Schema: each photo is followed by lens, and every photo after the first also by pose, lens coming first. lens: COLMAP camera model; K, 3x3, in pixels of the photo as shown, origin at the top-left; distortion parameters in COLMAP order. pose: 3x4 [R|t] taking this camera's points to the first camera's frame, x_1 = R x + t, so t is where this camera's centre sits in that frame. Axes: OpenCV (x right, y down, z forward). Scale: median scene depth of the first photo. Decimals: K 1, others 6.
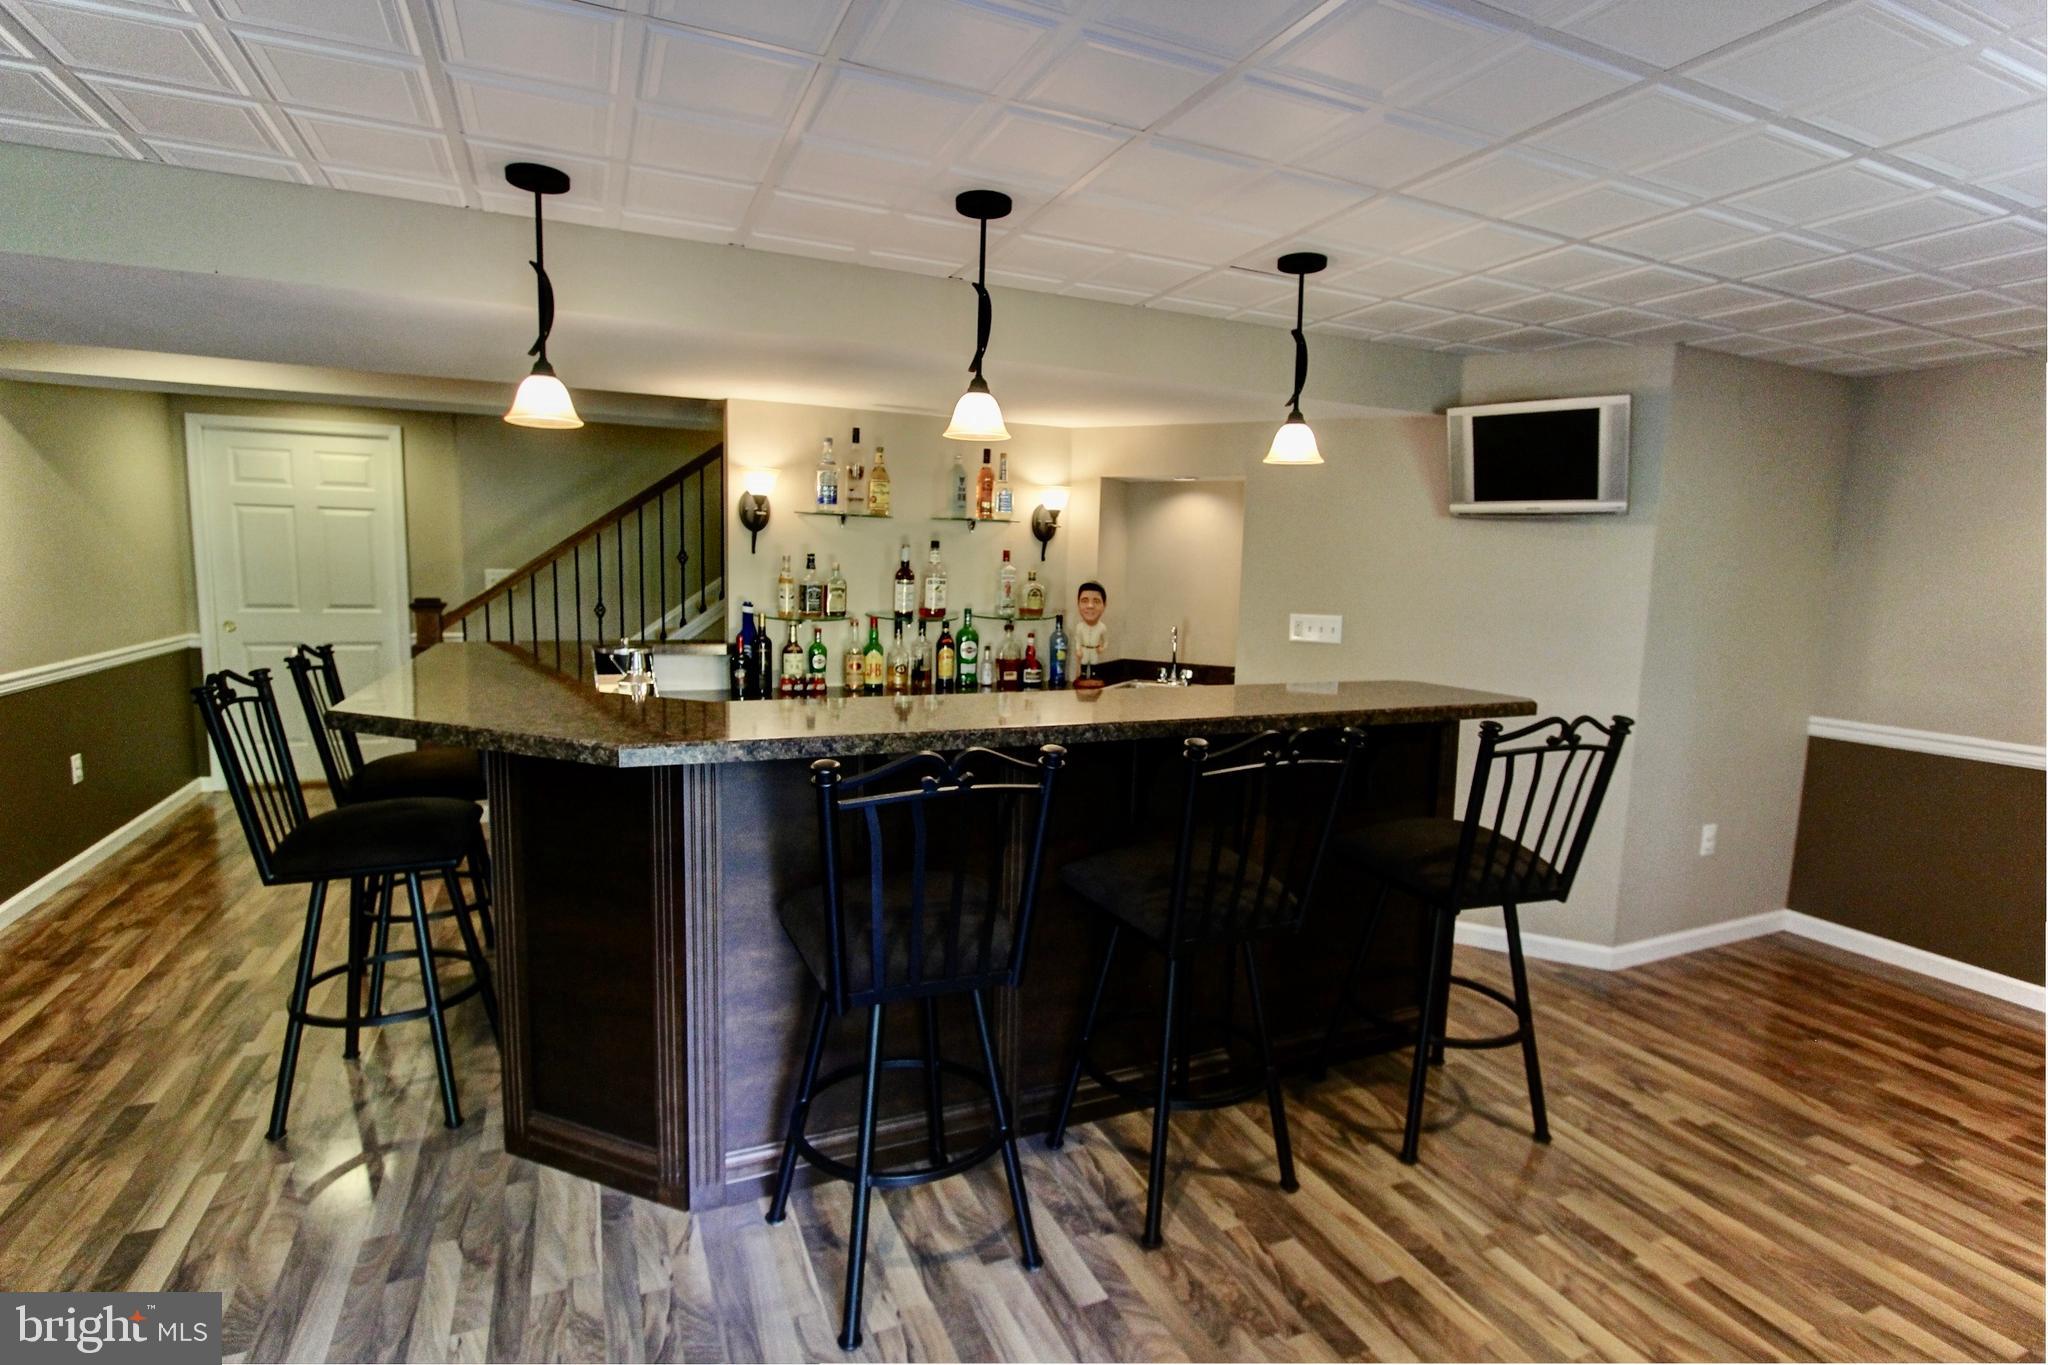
lens RADIAL K [[975.8, 0, 1025.2], [0, 975.8, 691.3], [0, 0, 1]] dist [-0.014767, 0.001152]
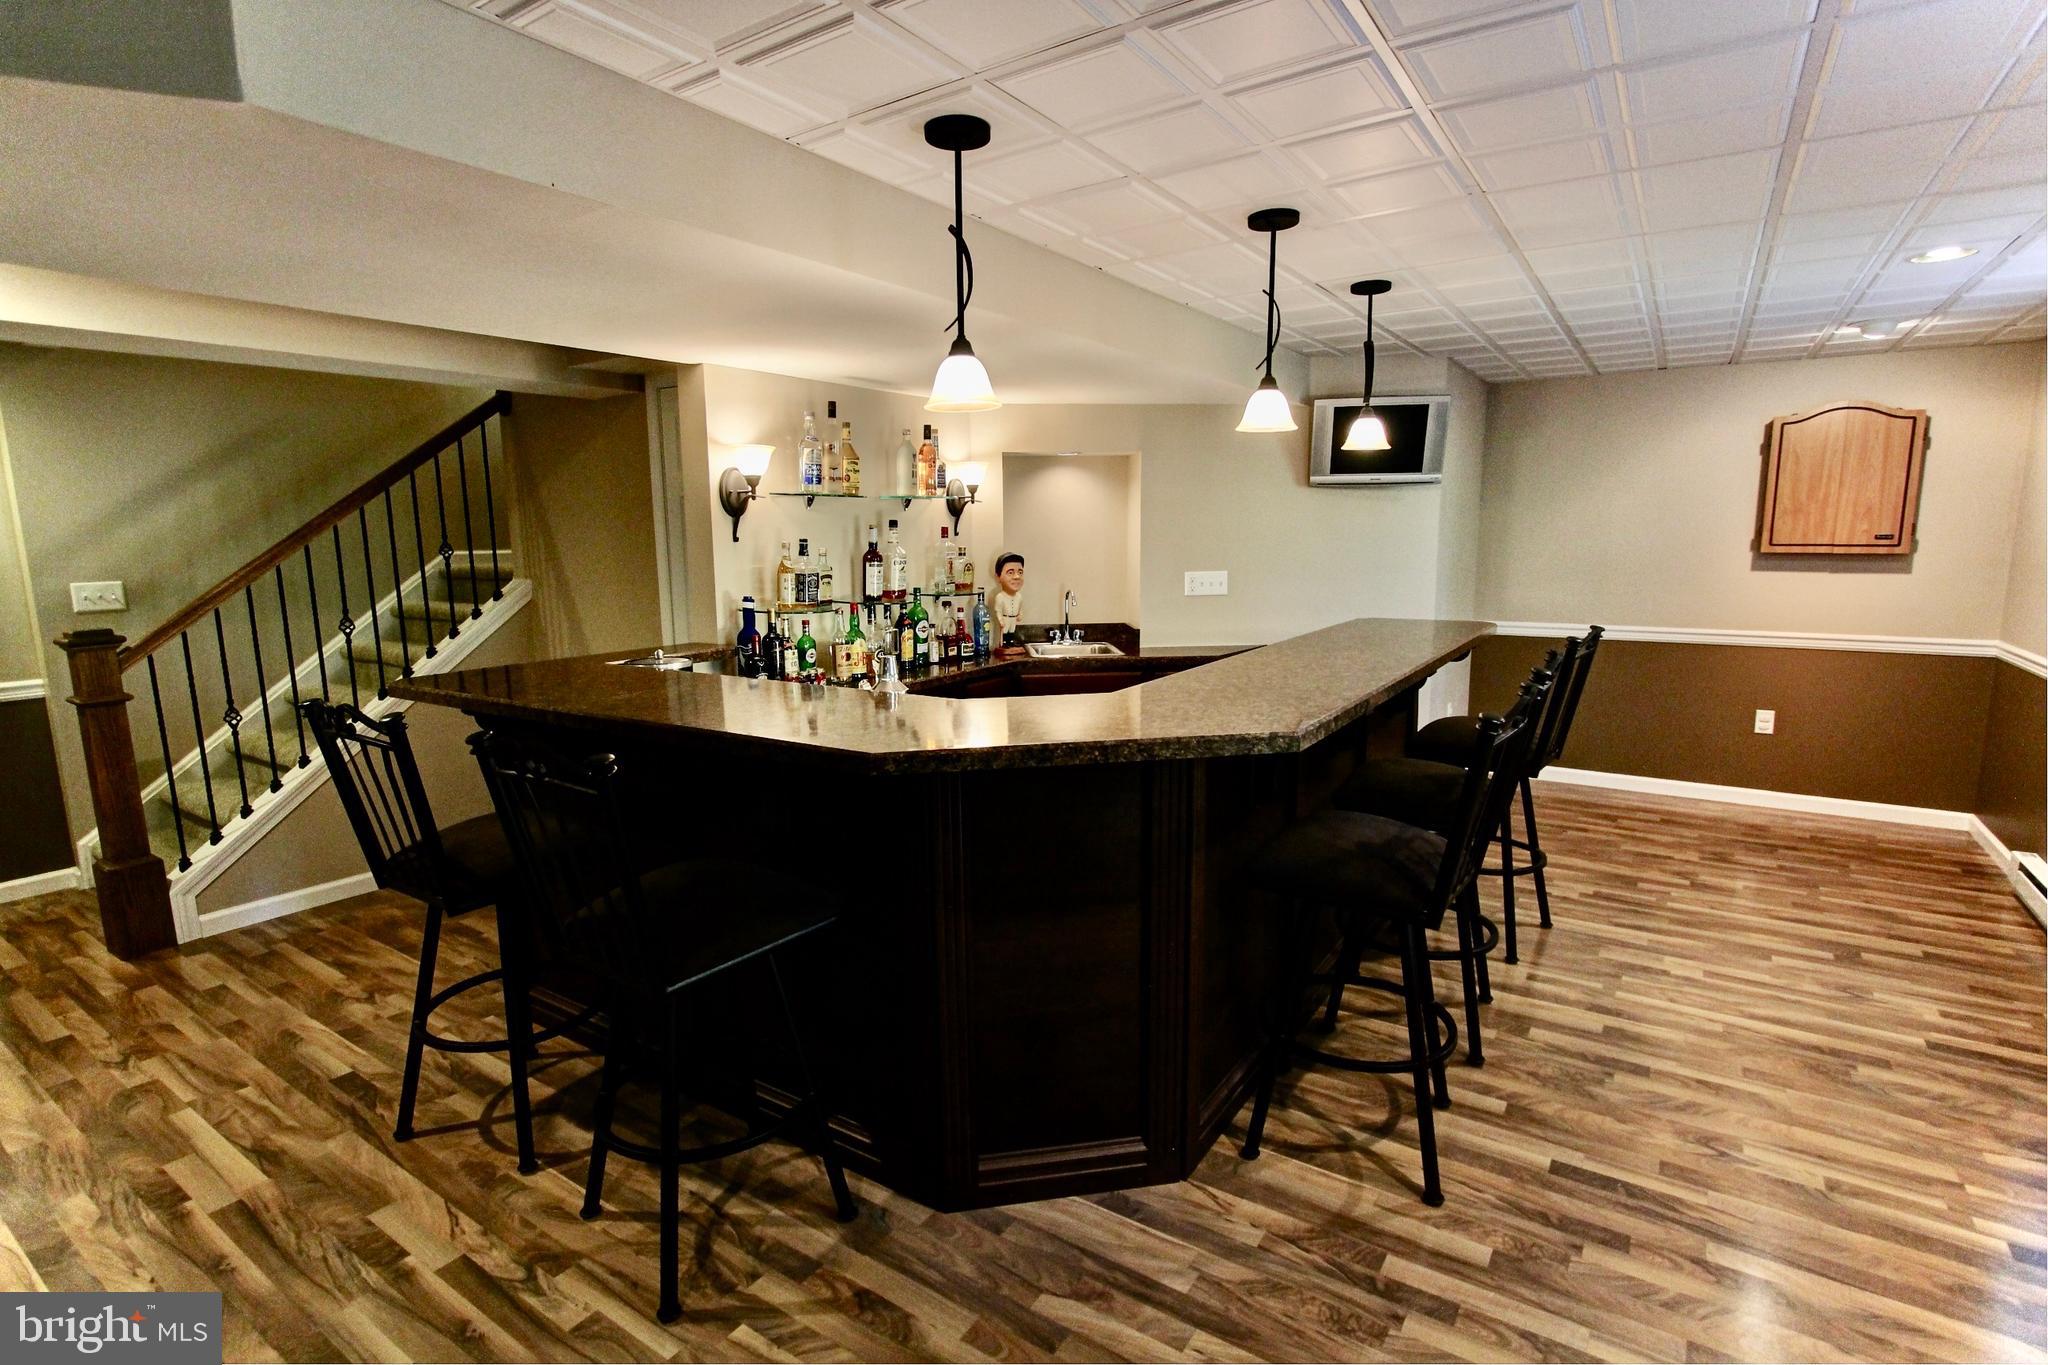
lens RADIAL K [[975.8, 0, 1025.2], [0, 975.8, 691.3], [0, 0, 1]] dist [-0.014767, 0.001152]
pose [[0.850906, -0.124735, 0.510294, -0.523320], [0.104869, 0.992182, 0.067660, -0.039145], [-0.514744, -0.004059, 0.857335, 0.106979]]
